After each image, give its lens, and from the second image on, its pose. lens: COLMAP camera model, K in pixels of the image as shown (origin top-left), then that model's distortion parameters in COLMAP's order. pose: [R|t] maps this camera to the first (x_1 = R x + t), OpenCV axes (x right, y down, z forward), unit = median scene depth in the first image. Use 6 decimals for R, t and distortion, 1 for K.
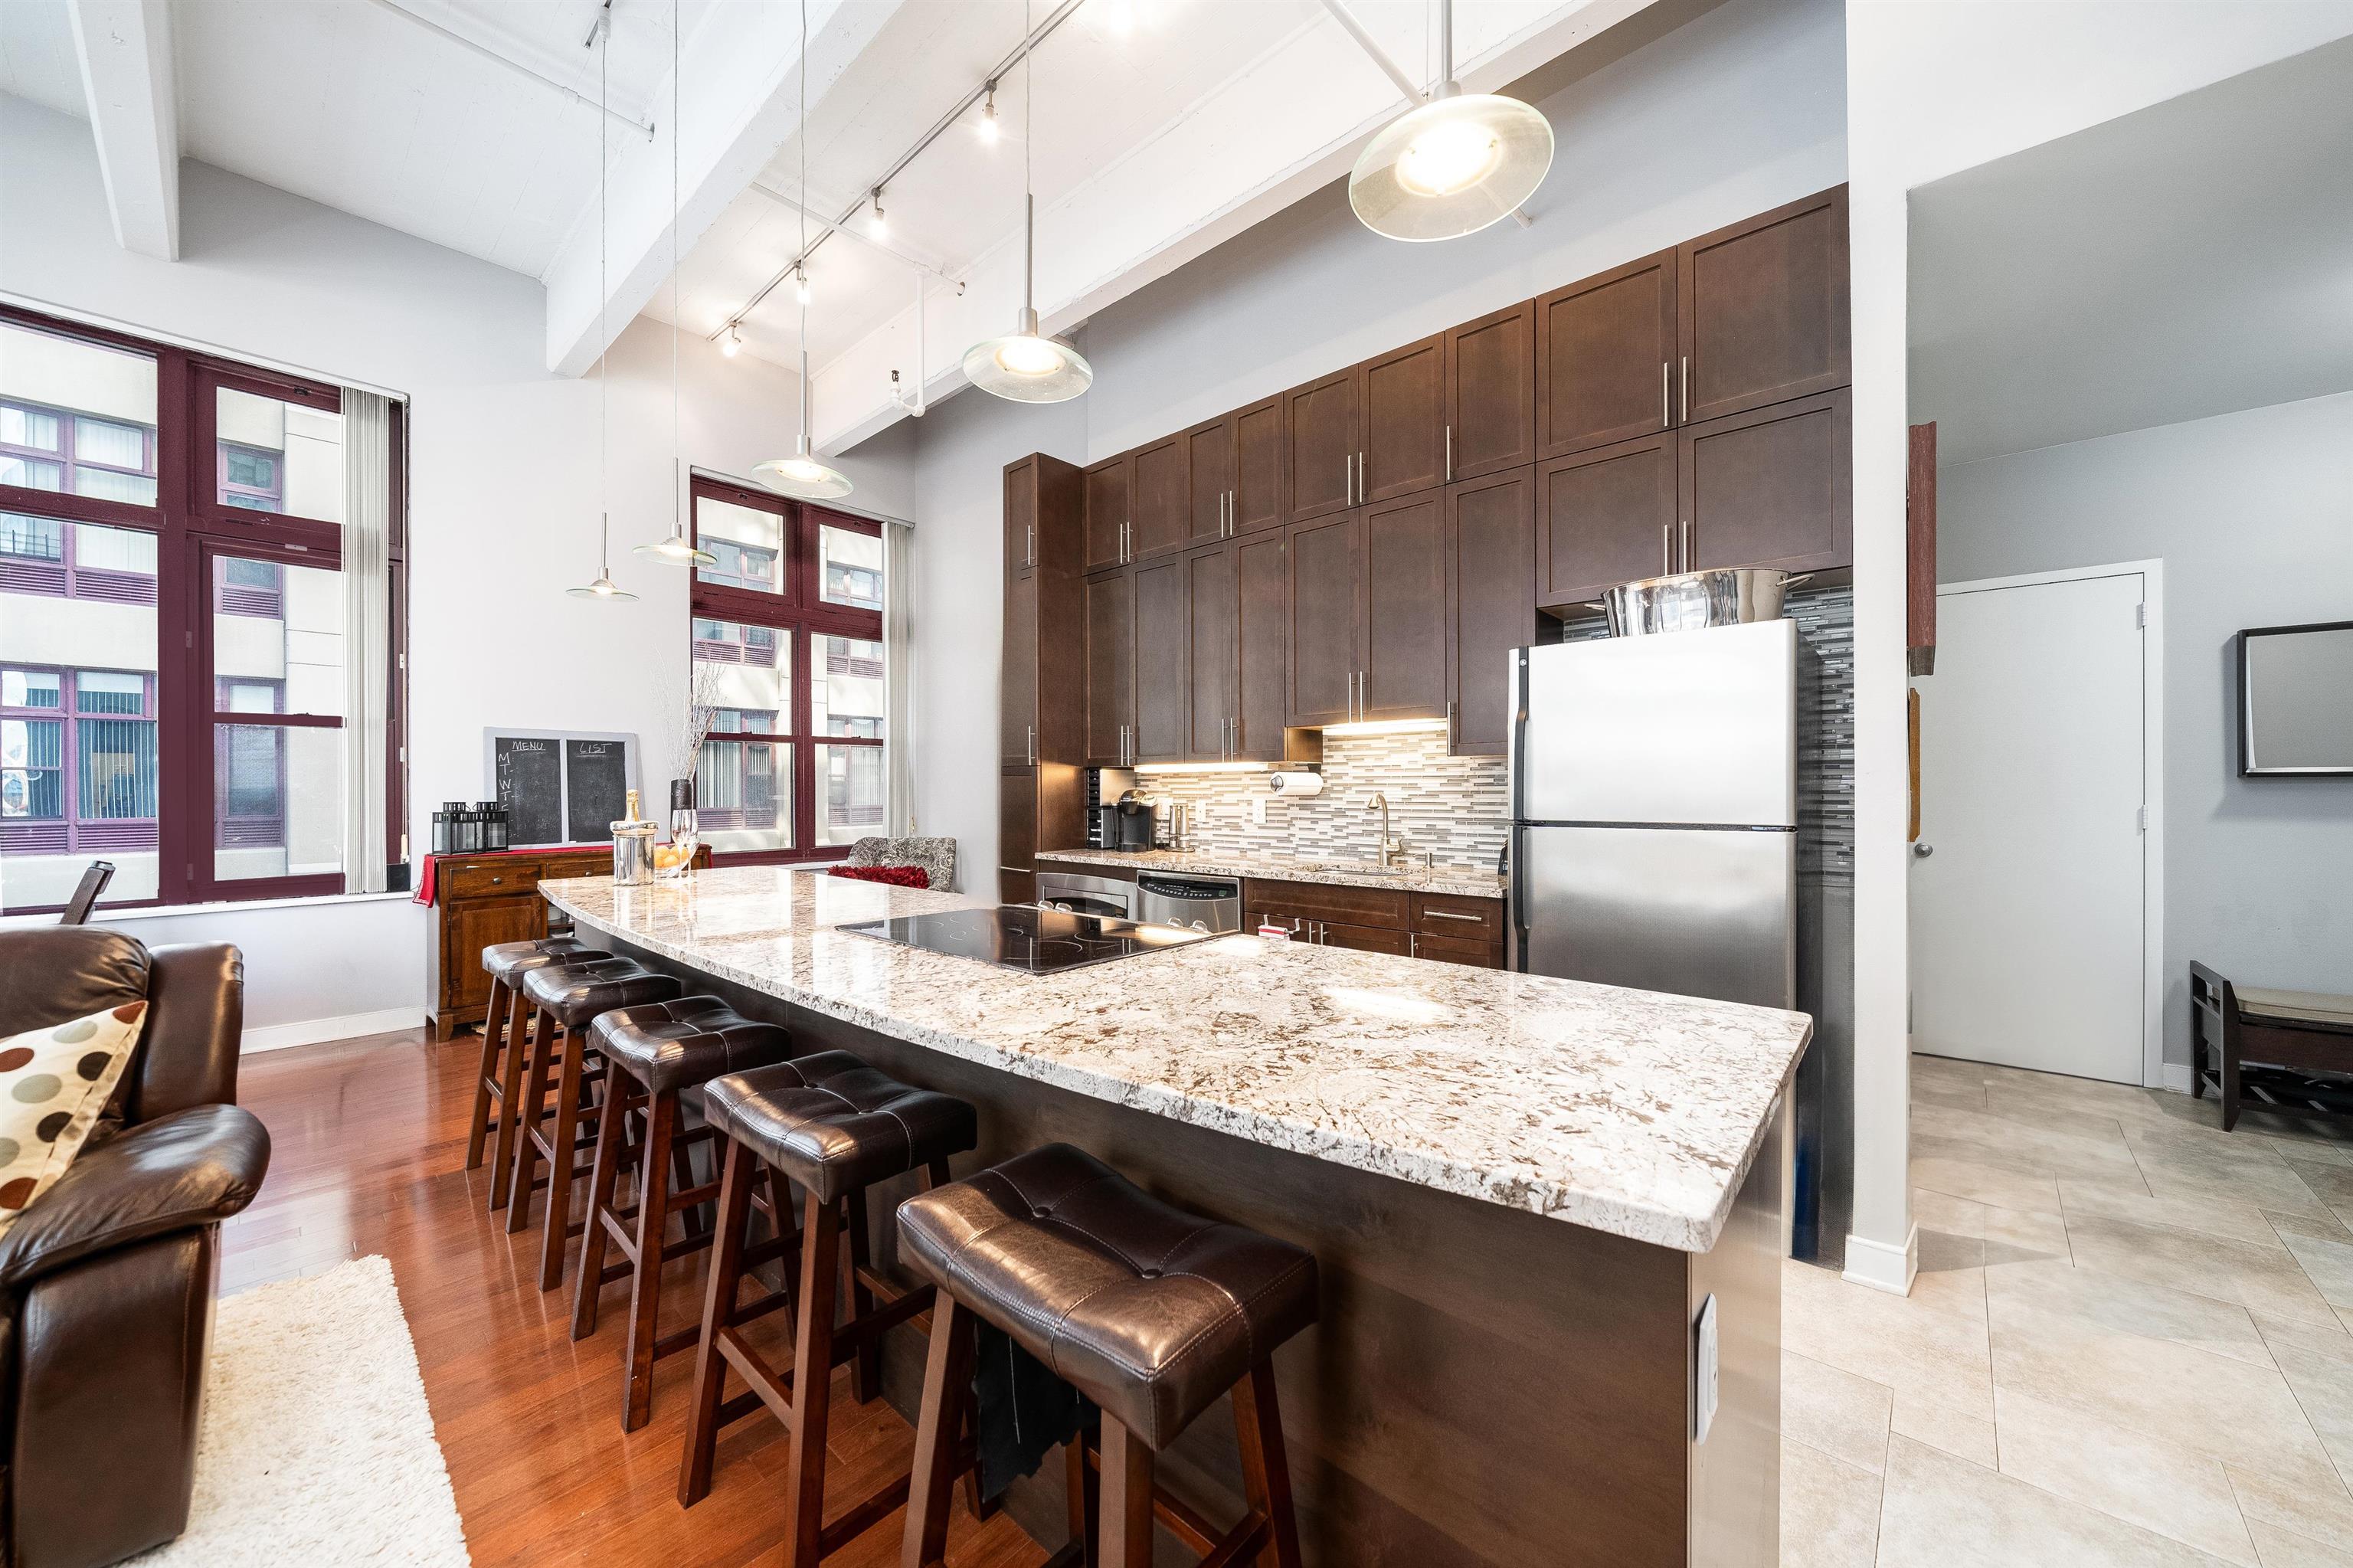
lens RADIAL K [[842.5, 0, 1180.4], [0, 842.5, 794.8], [0, 0, 1]] dist [-0.009106, 0.000601]
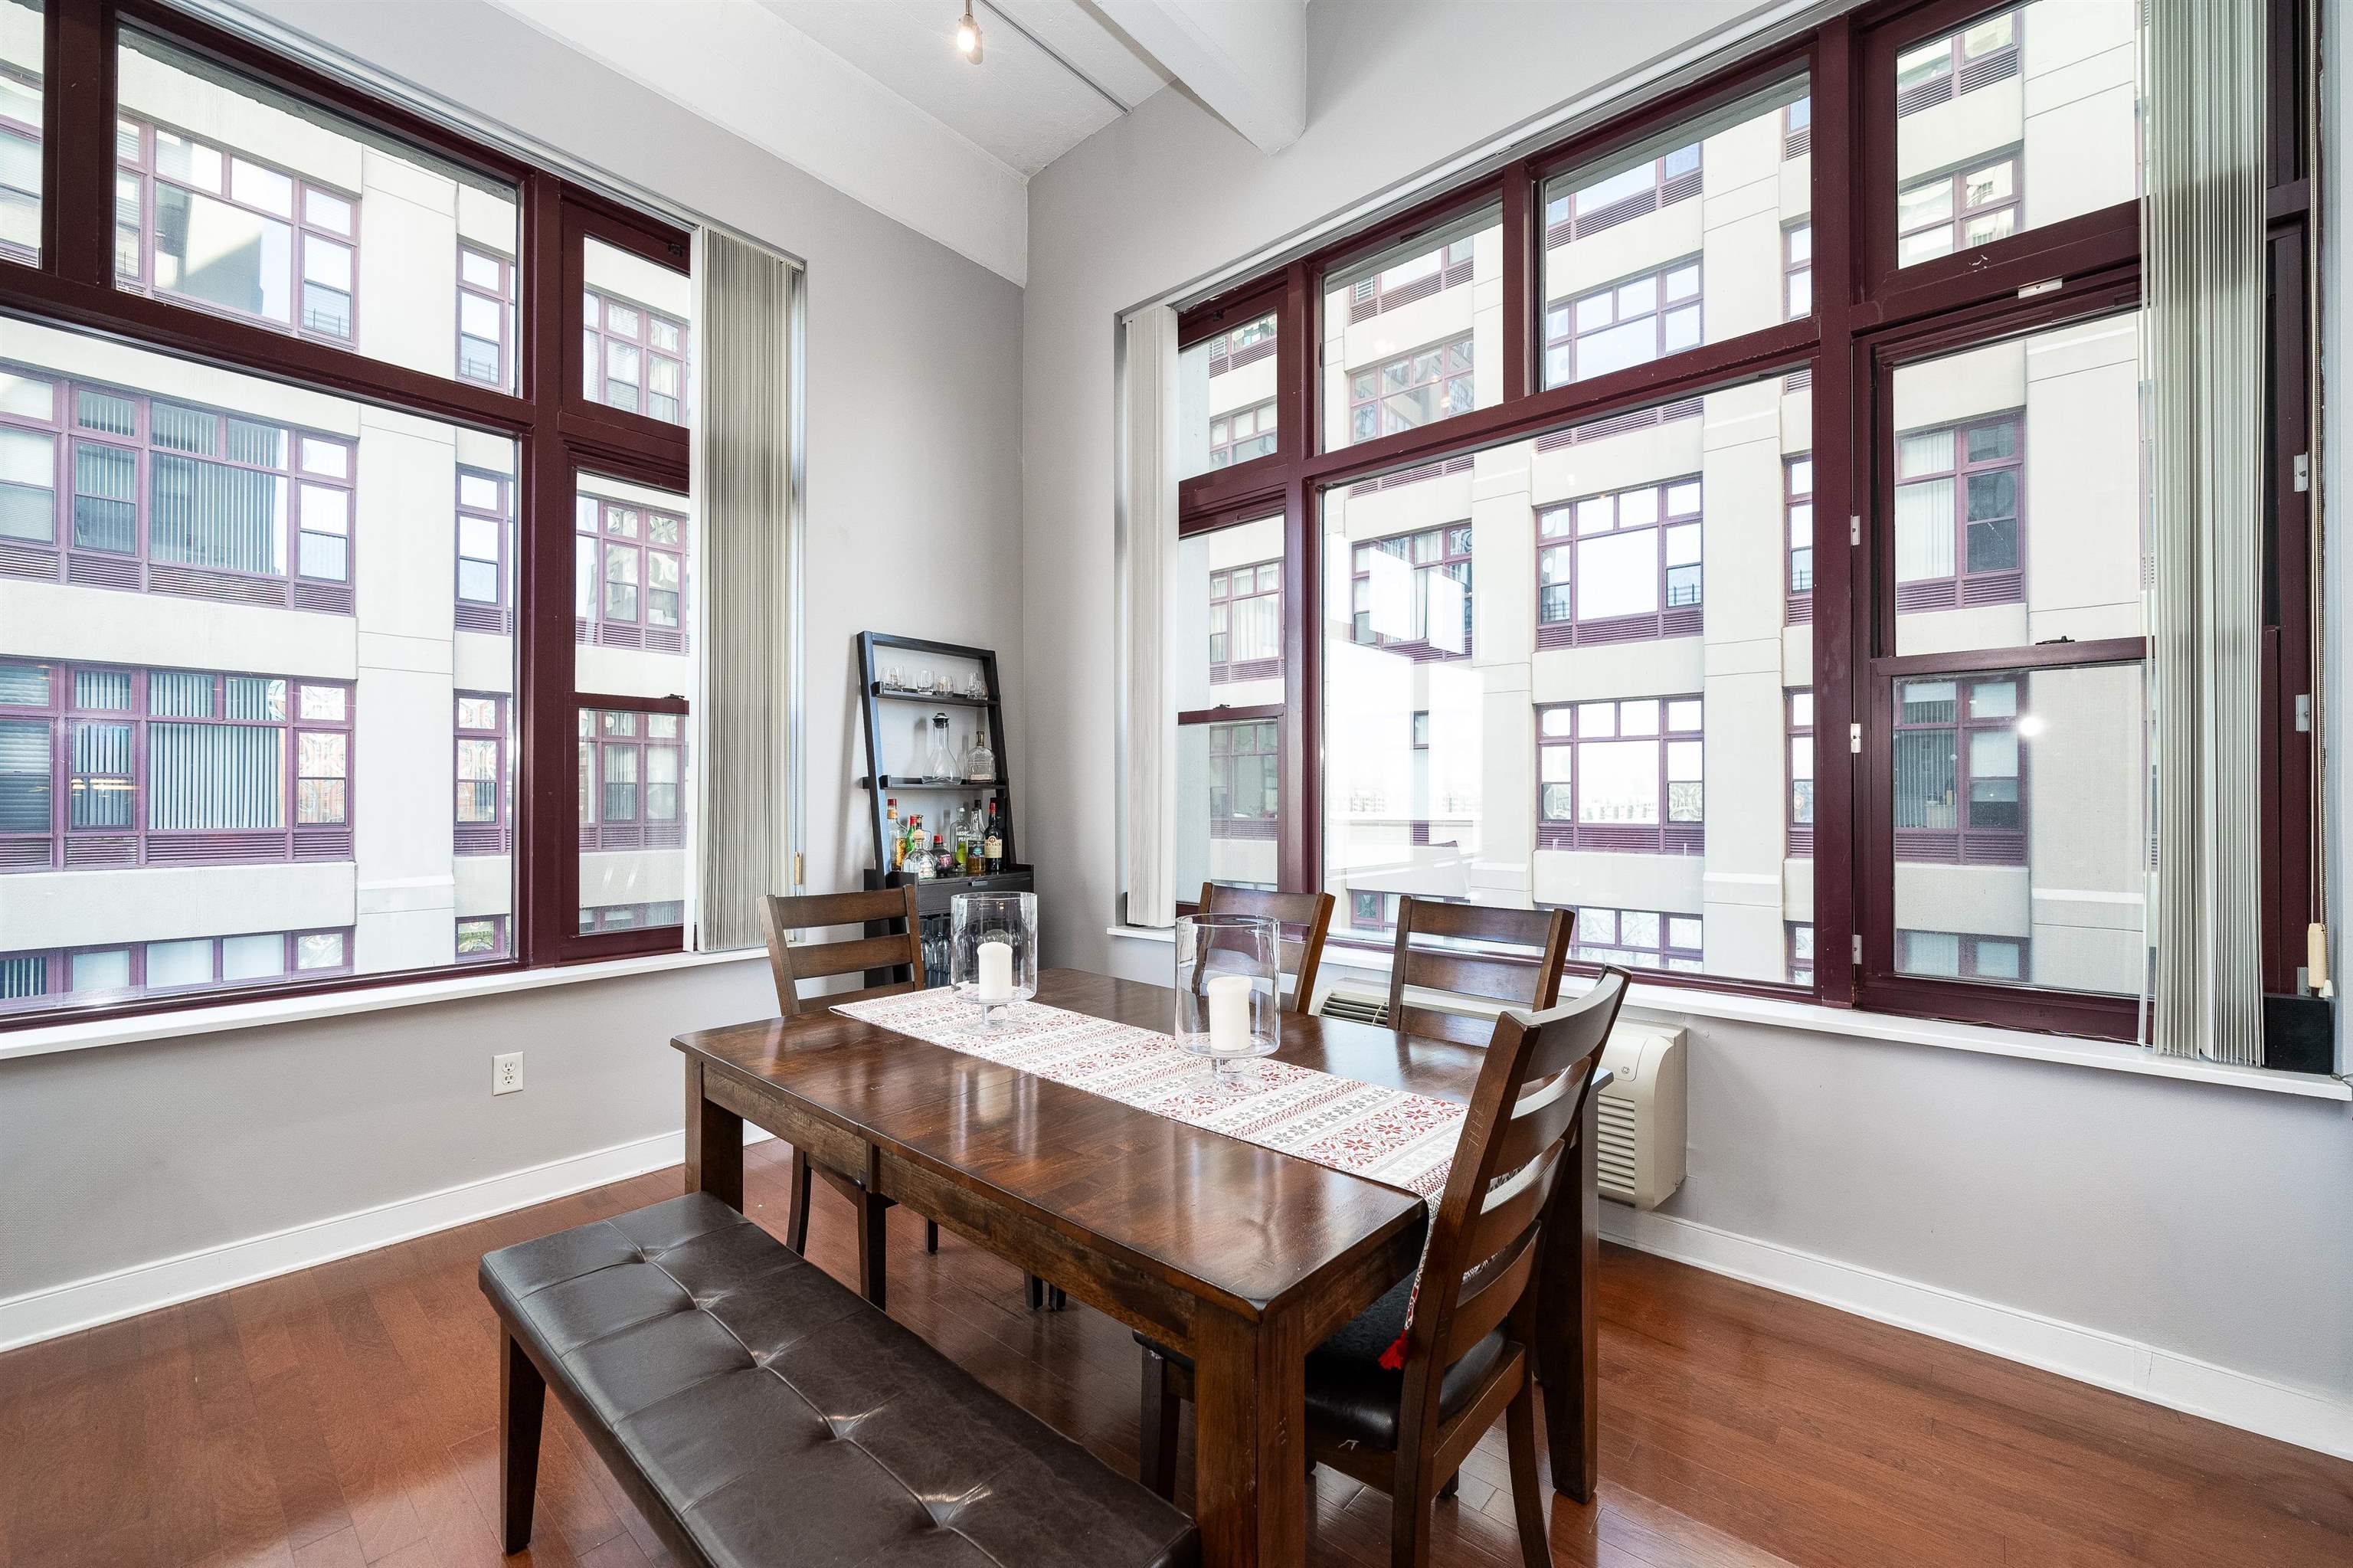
lens RADIAL K [[908.0, 0, 1162.5], [0, 908.0, 790.6], [0, 0, 1]] dist [0.000508, 0.000008]
pose [[-0.011393, -0.004677, -0.999924, -0.540596], [-0.011018, 0.999929, -0.004552, -0.005860], [0.999874, 0.010965, -0.011444, 0.508672]]
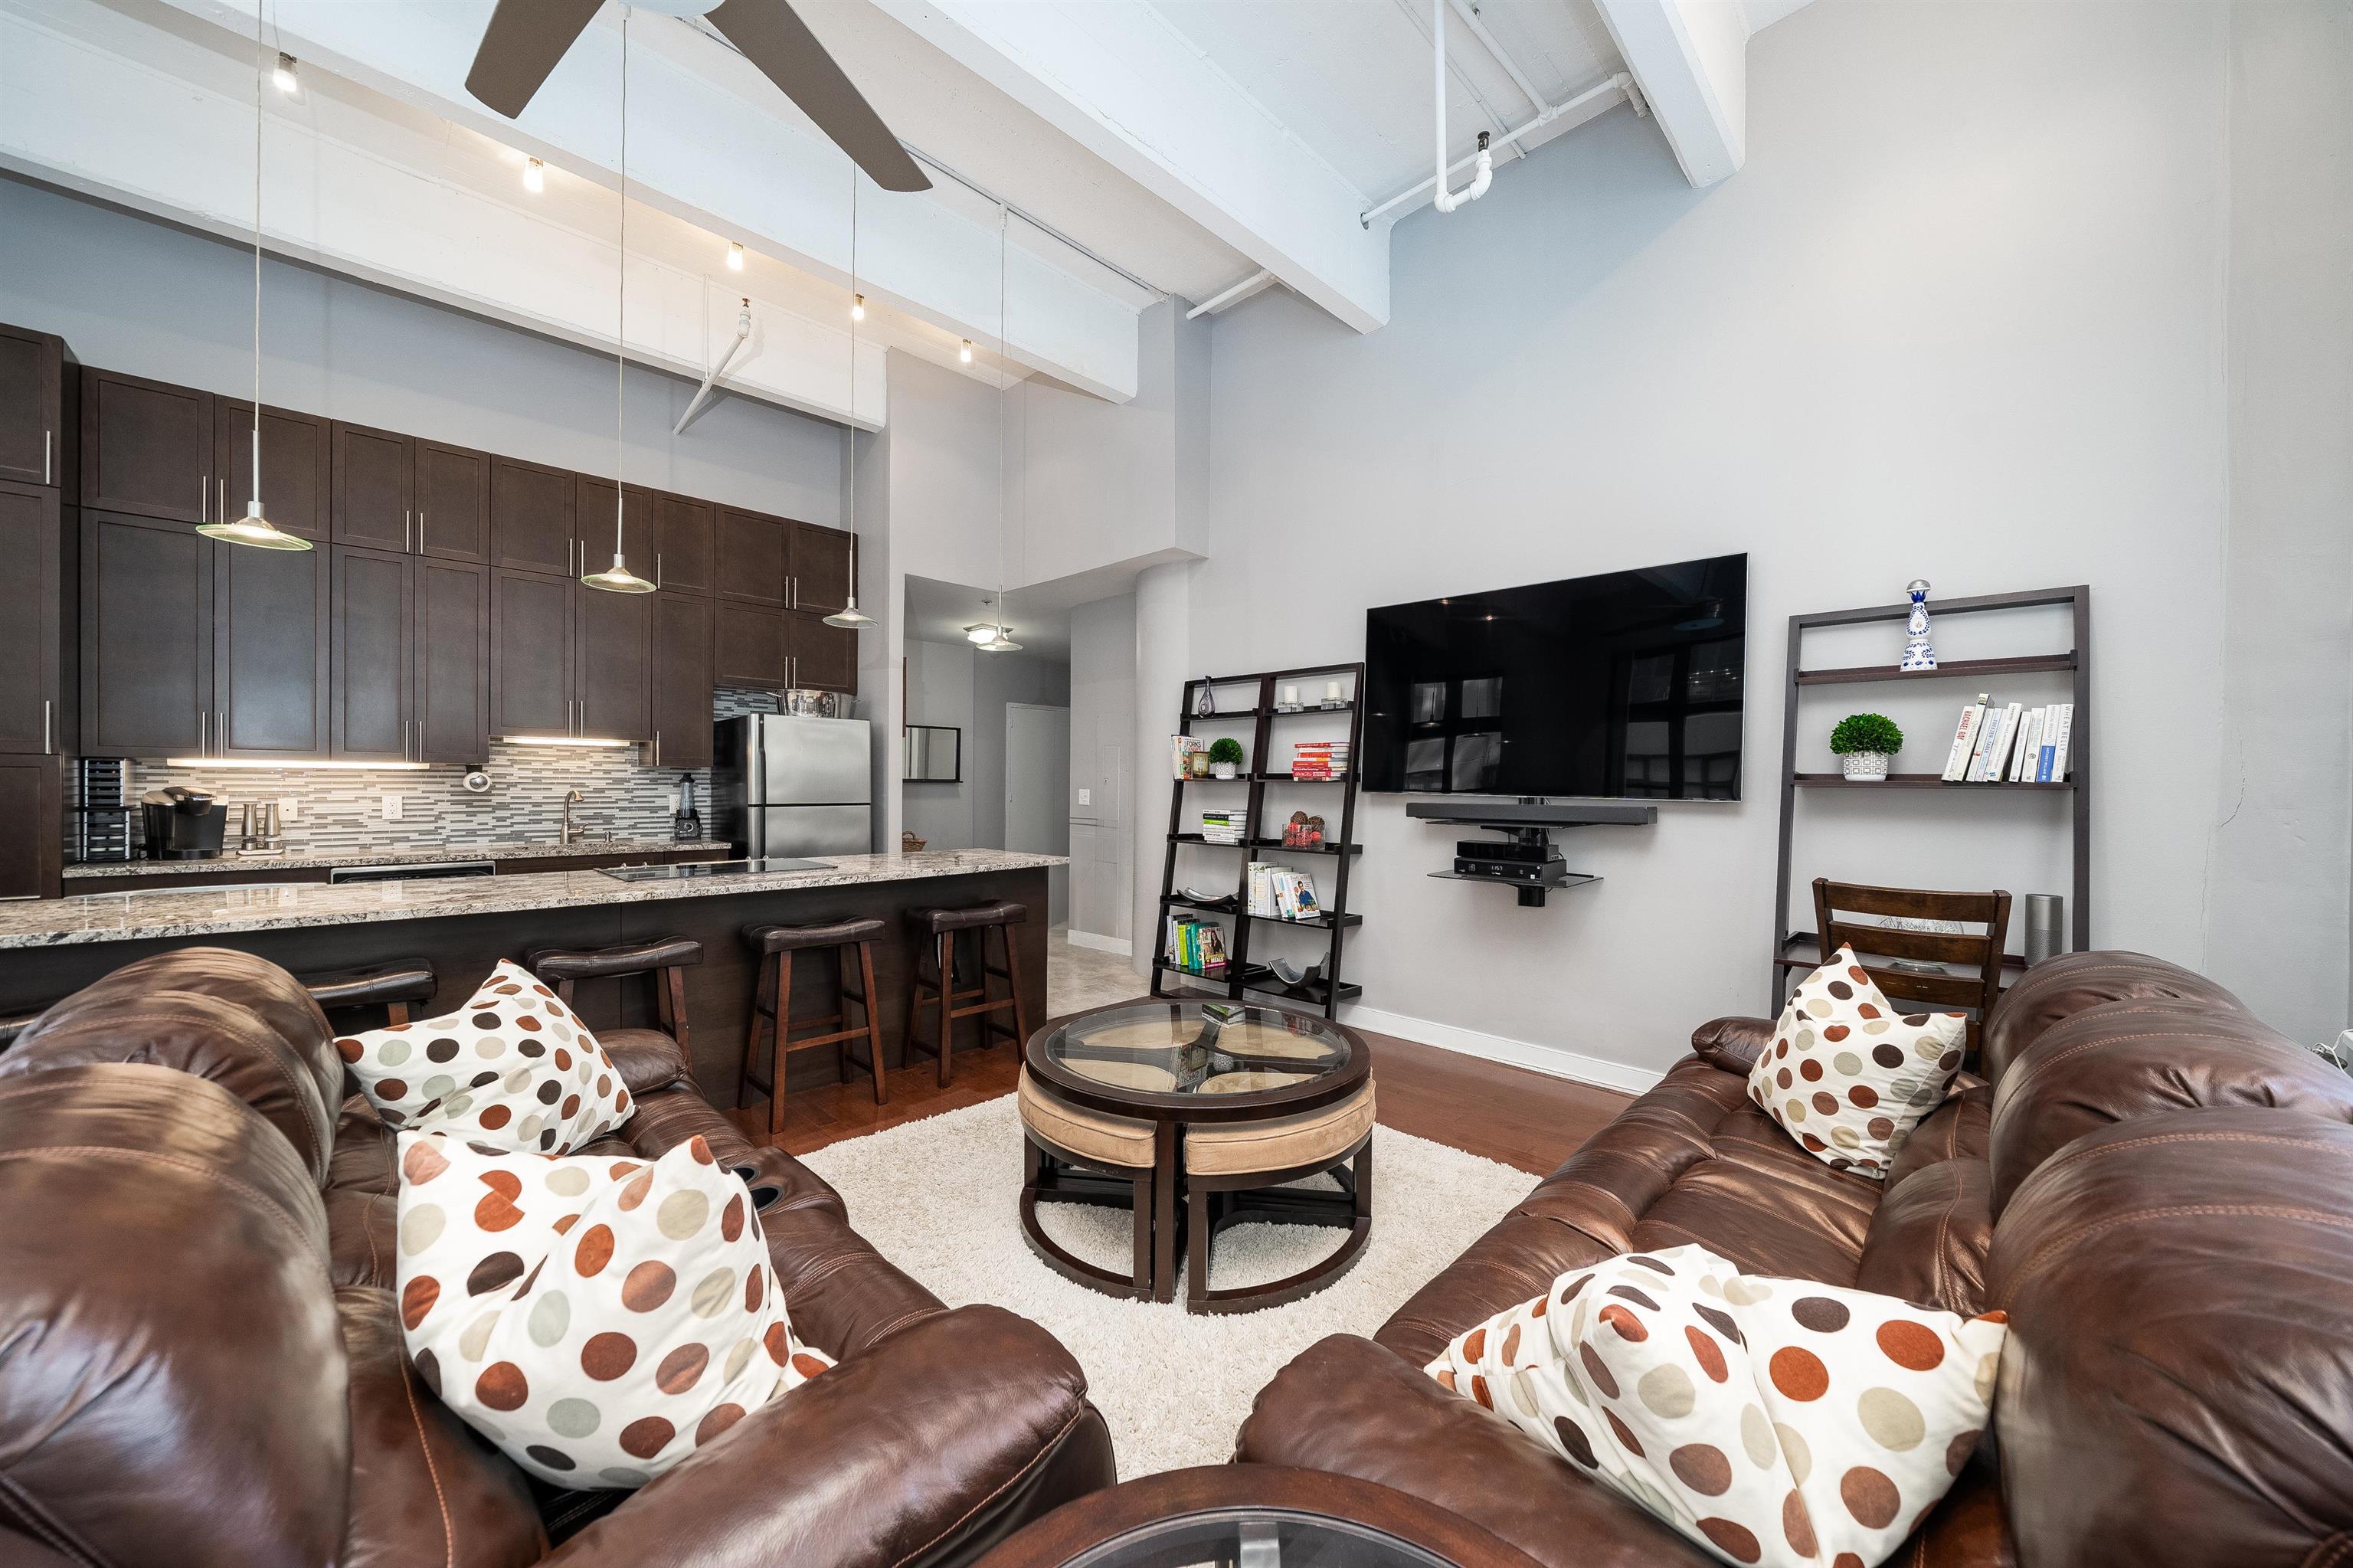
lens RADIAL K [[842.5, 0, 1187.9], [0, 842.5, 789.0], [0, 0, 1]] dist [-0.009106, 0.000601]
pose [[0.065528, -0.003198, 0.997846, -0.914288], [-0.000393, 0.999995, 0.003231, -0.007322], [-0.997851, -0.000604, 0.065527, -0.060698]]
